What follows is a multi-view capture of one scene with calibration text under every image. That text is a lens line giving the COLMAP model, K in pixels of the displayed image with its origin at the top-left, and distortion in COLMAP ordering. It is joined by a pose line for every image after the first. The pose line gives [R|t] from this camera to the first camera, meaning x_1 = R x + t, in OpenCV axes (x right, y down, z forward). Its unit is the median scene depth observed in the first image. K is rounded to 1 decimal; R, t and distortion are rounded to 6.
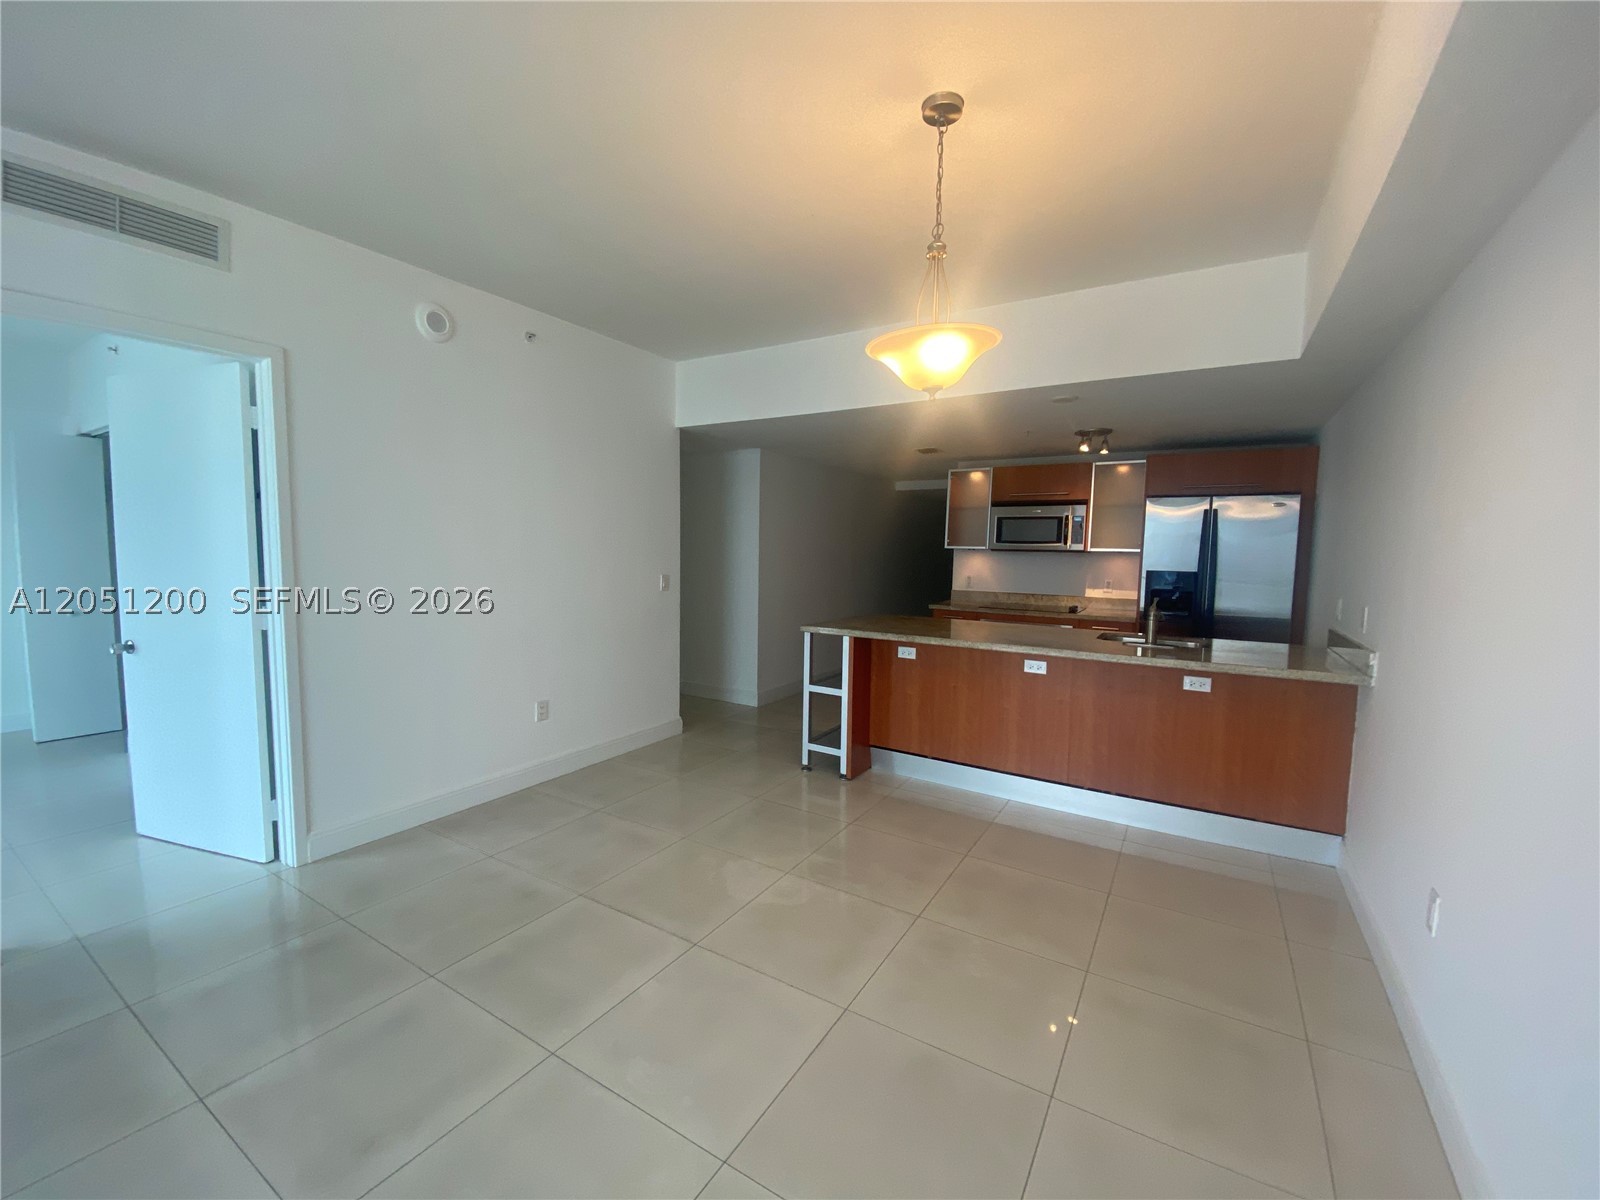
lens RADIAL K [[661.4, 0, 800.2], [0, 661.4, 602.7], [0, 0, 1]] dist [0.000305, -0.000421]
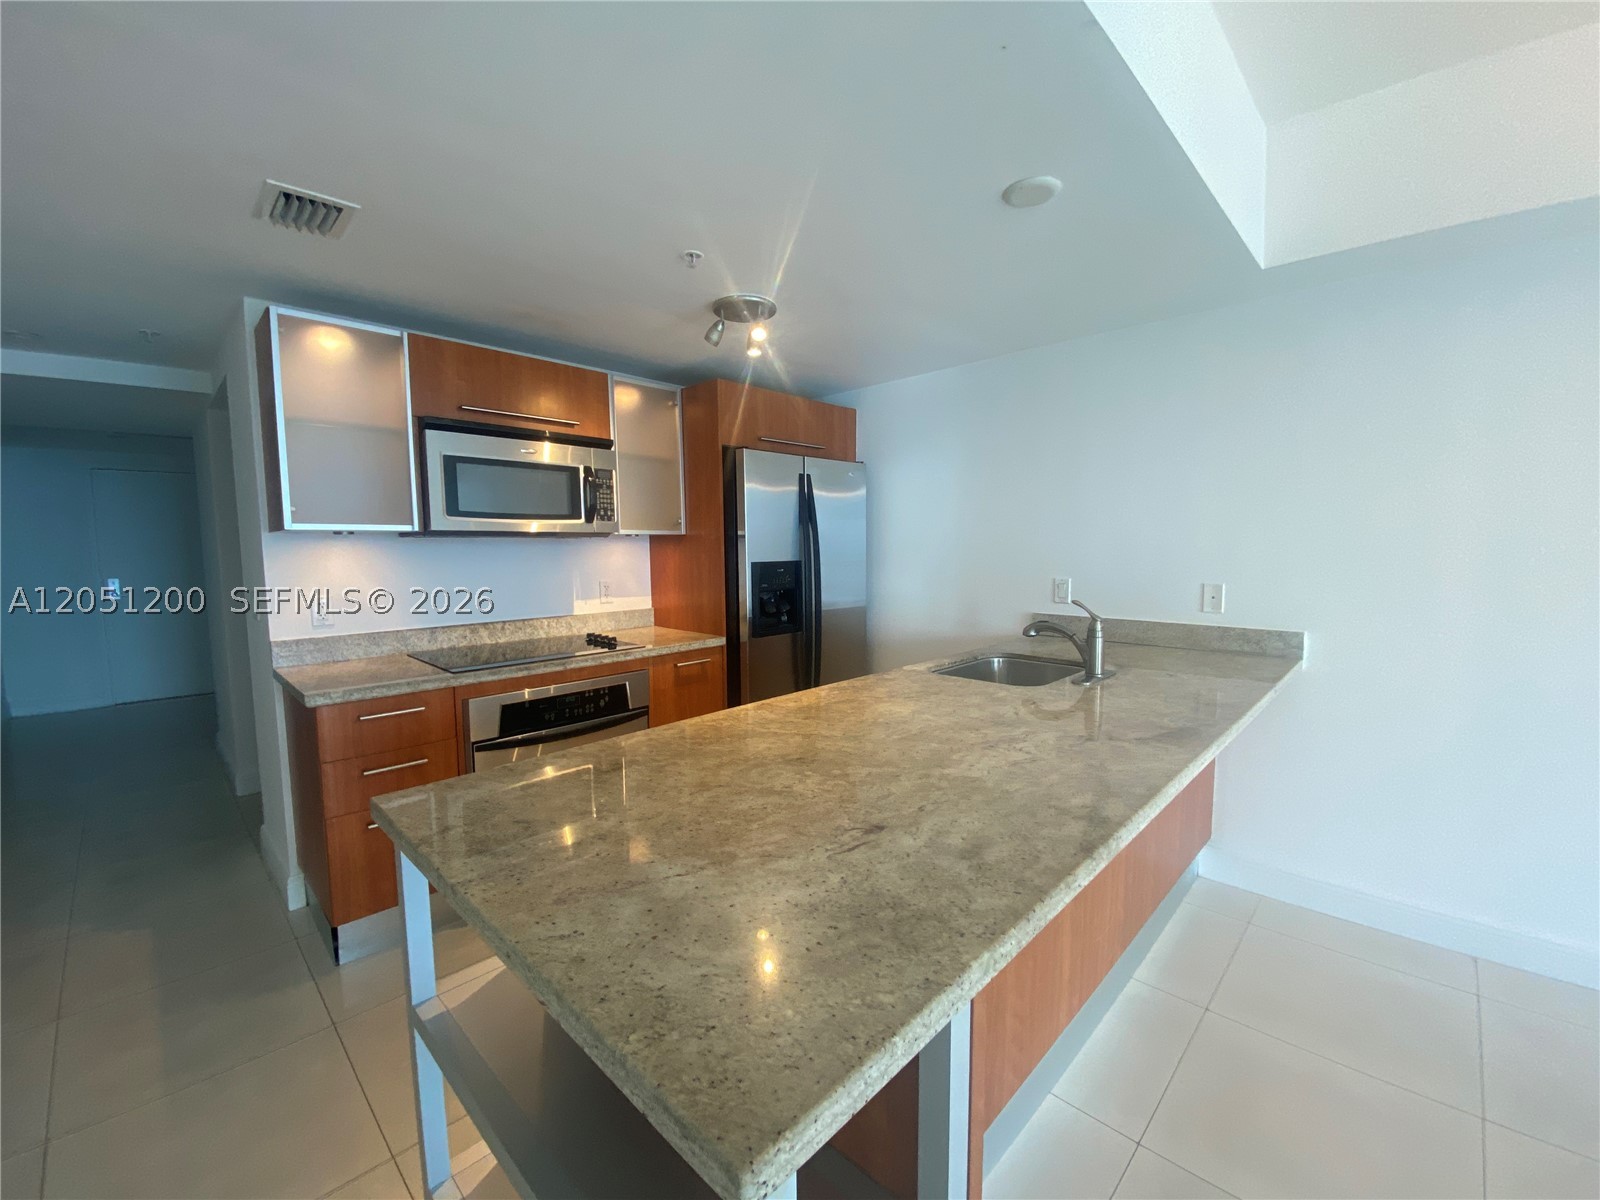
lens RADIAL K [[661.4, 0, 801.7], [0, 661.4, 600.9], [0, 0, 1]] dist [0.000305, -0.000421]
pose [[0.203163, -0.113661, 0.972526, -0.076781], [0.080365, 0.991824, 0.099128, -0.060988], [-0.975841, 0.058017, 0.210636, 0.696383]]
